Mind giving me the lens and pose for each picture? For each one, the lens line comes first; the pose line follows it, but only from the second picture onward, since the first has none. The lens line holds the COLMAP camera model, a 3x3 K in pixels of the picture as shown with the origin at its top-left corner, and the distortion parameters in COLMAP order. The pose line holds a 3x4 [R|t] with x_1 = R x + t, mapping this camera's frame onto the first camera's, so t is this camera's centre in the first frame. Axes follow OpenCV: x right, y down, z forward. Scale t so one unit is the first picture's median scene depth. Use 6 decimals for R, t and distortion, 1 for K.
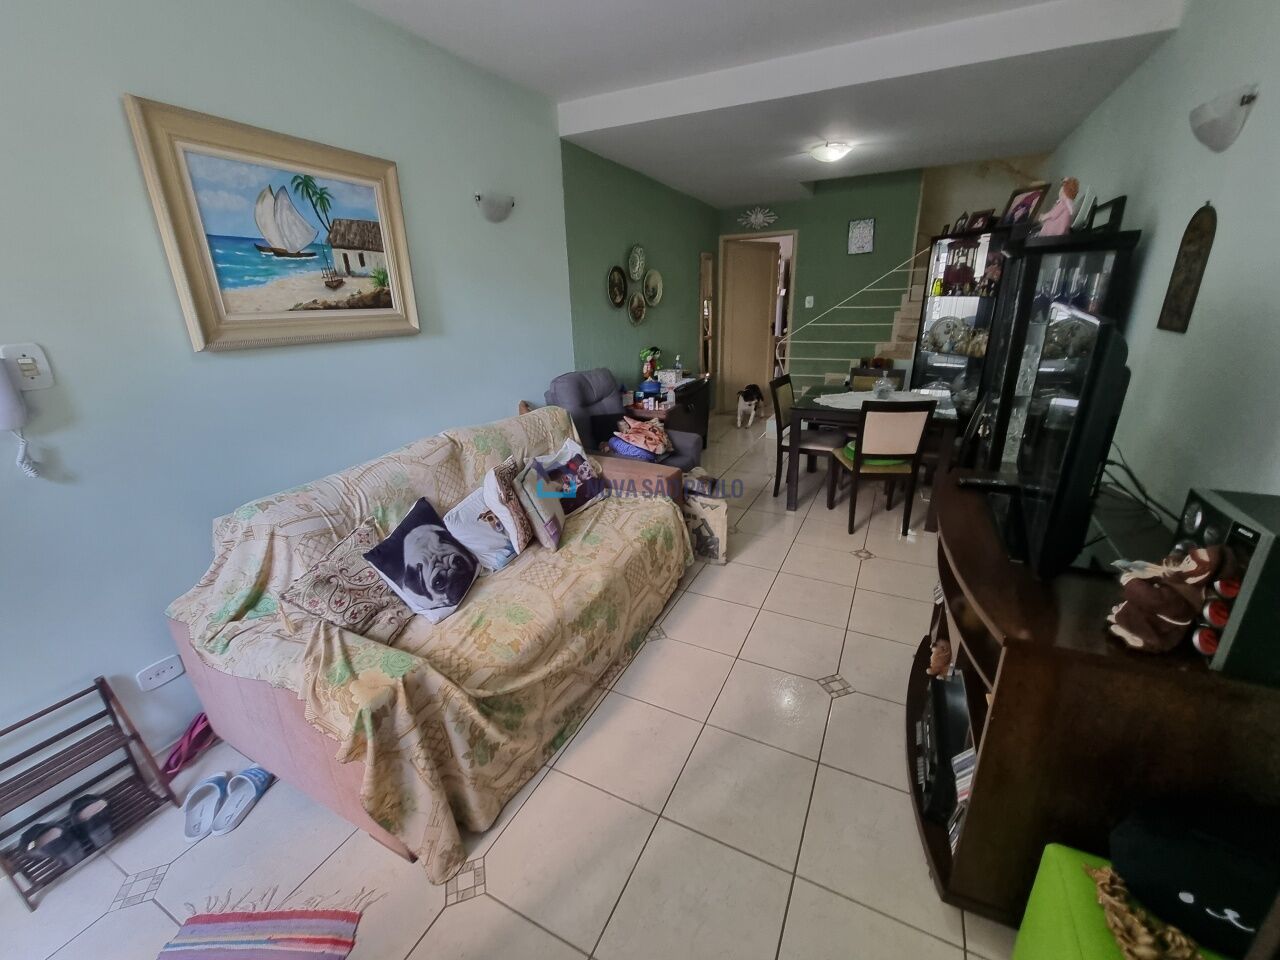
lens RADIAL K [[527.2, 0, 639.2], [0, 527.2, 476.5], [0, 0, 1]] dist [-0.002702, -0.000036]
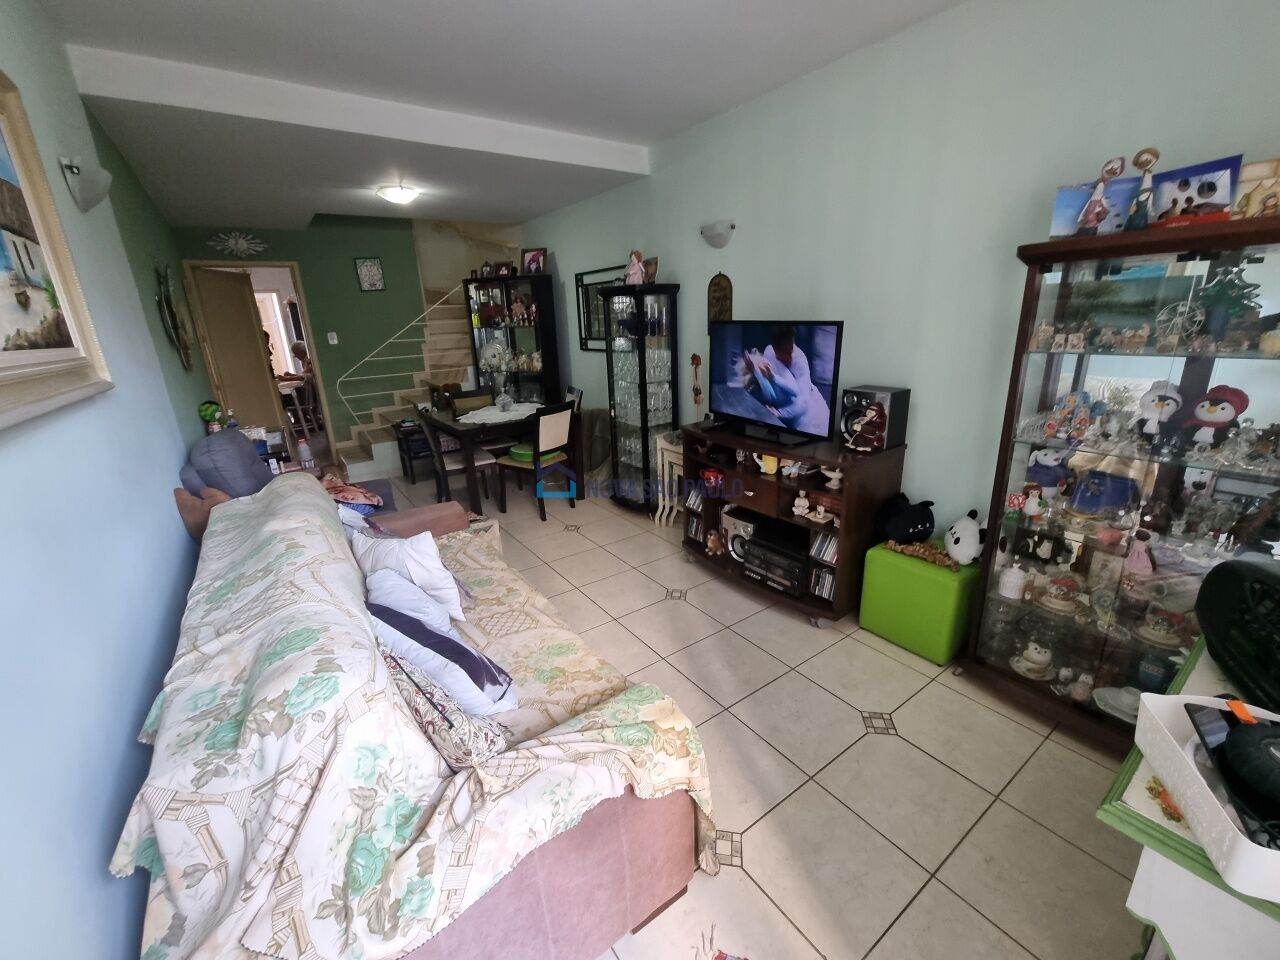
lens RADIAL K [[527.2, 0, 639.2], [0, 527.2, 476.5], [0, 0, 1]] dist [-0.002702, -0.000036]
pose [[0.470150, -0.251884, 0.845880, -0.506543], [0.311666, 0.944047, 0.107888, -0.050230], [-0.825726, 0.212909, 0.522347, 0.190446]]
